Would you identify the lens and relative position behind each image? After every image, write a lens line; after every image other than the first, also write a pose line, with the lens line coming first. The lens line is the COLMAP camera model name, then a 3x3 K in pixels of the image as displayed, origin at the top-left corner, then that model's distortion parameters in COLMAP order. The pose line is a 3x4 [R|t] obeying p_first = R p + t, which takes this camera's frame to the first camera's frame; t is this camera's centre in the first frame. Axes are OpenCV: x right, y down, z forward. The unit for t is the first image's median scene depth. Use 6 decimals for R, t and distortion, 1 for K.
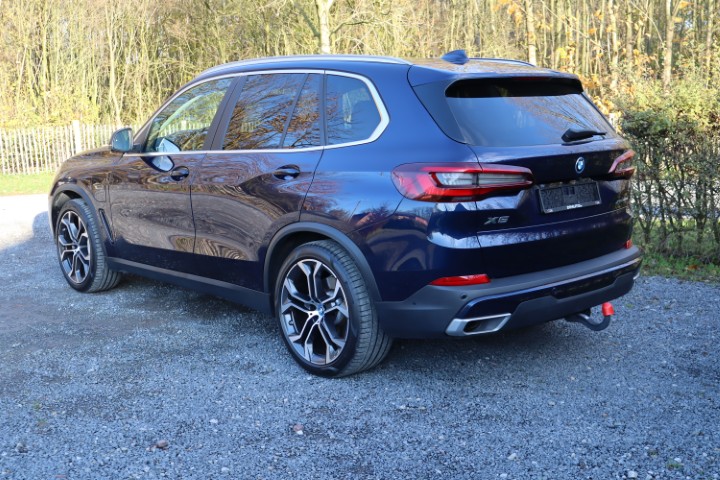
lens RADIAL K [[901.5, 0, 360.0], [0, 901.5, 240.0], [0, 0, 1]] dist [-0.011142, -0.008693]
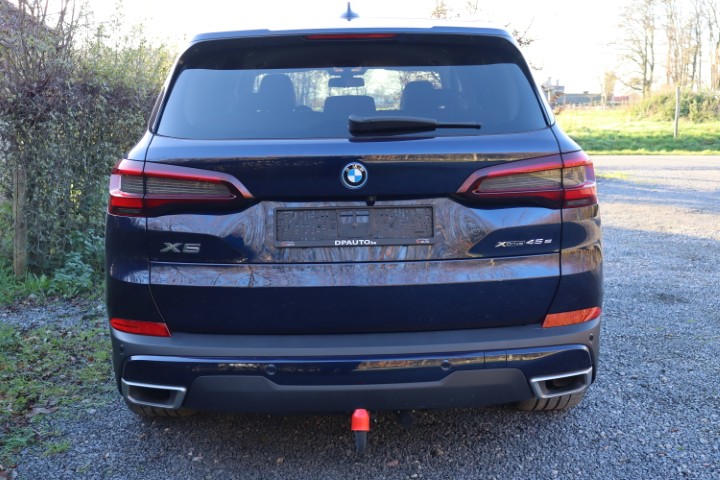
lens RADIAL K [[757.5, 0, 360.0], [0, 757.5, 240.0], [0, 0, 1]] dist [-0.003440, 0.002491]
pose [[0.745418, 0.115766, -0.656468, 0.592984], [-0.100113, 0.993077, 0.061448, -0.072692], [0.659036, 0.019916, 0.751847, 0.626659]]
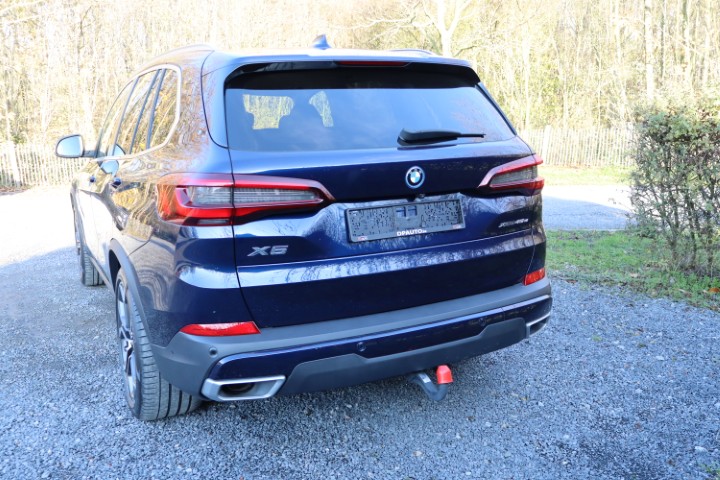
lens RADIAL K [[664.3, 0, 360.0], [0, 664.3, 240.0], [0, 0, 1]] dist [0.002520, 0.001695]
pose [[0.962657, 0.034926, -0.268462, 0.353060], [-0.028524, 0.999209, 0.027712, -0.046041], [0.269217, -0.019020, 0.962892, 0.466245]]
